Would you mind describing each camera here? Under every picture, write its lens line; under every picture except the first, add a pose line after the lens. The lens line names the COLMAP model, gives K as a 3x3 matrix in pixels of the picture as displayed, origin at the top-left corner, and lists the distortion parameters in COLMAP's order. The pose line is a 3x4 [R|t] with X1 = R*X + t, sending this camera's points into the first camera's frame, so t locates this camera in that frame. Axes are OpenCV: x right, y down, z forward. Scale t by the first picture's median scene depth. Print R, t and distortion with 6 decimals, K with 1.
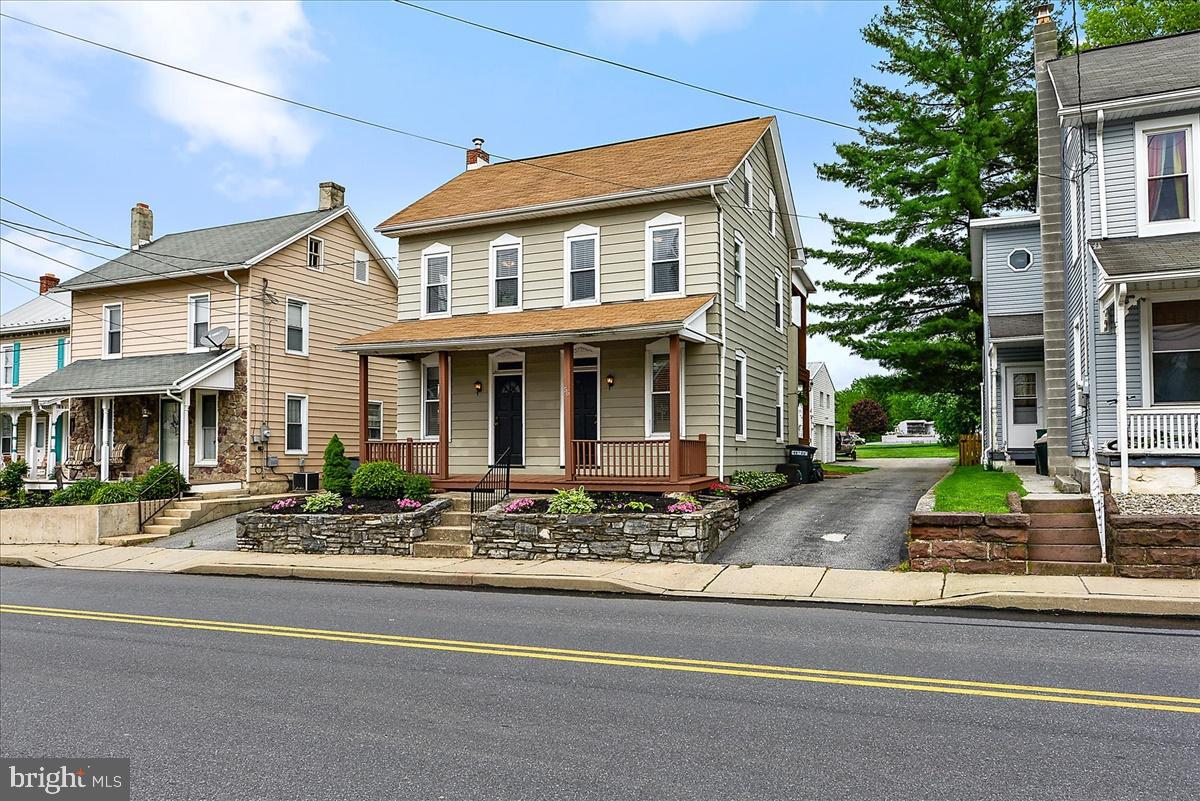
lens RADIAL K [[868.9, 0, 610.0], [0, 868.9, 427.6], [0, 0, 1]] dist [-0.005183, -0.002615]
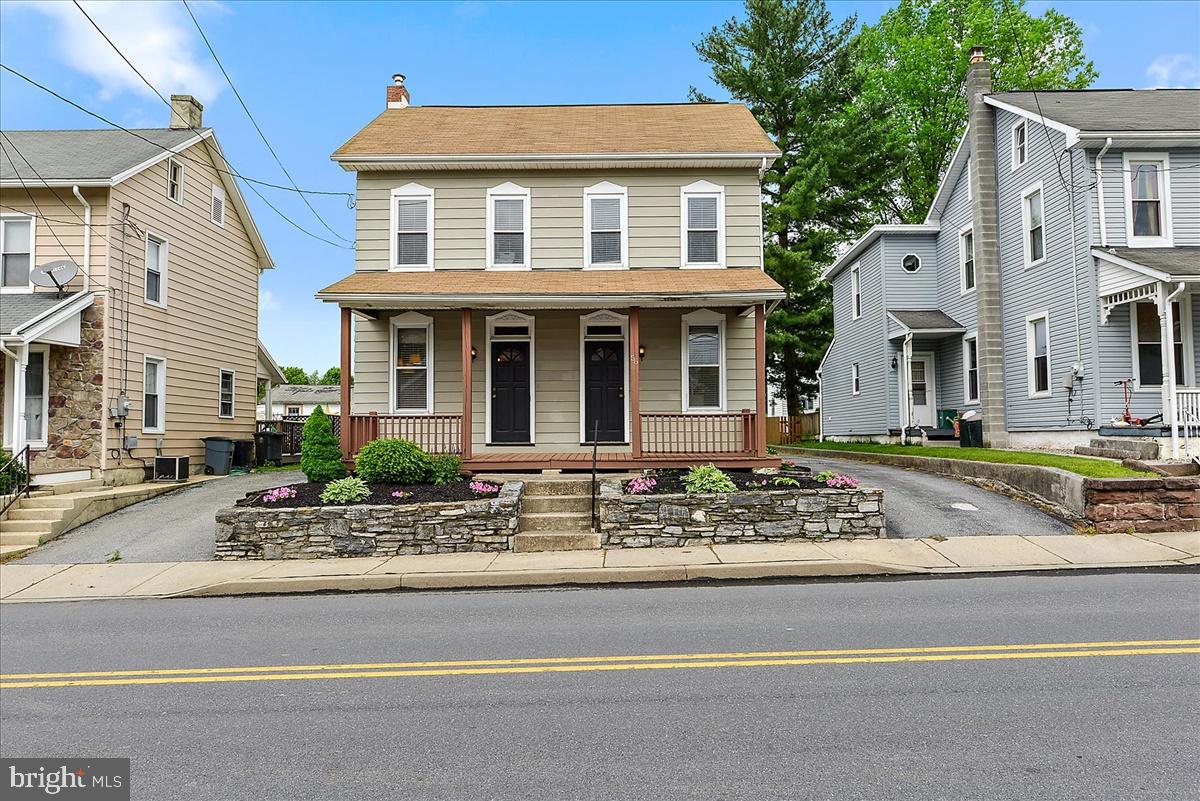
lens RADIAL K [[814.0, 0, 600.1], [0, 814.0, 398.5], [0, 0, 1]] dist [-0.005506, 0.001947]
pose [[0.905588, 0.016871, 0.423823, -0.418222], [-0.008401, 0.999726, -0.021846, 0.016734], [-0.424075, 0.016223, 0.905482, 0.229222]]
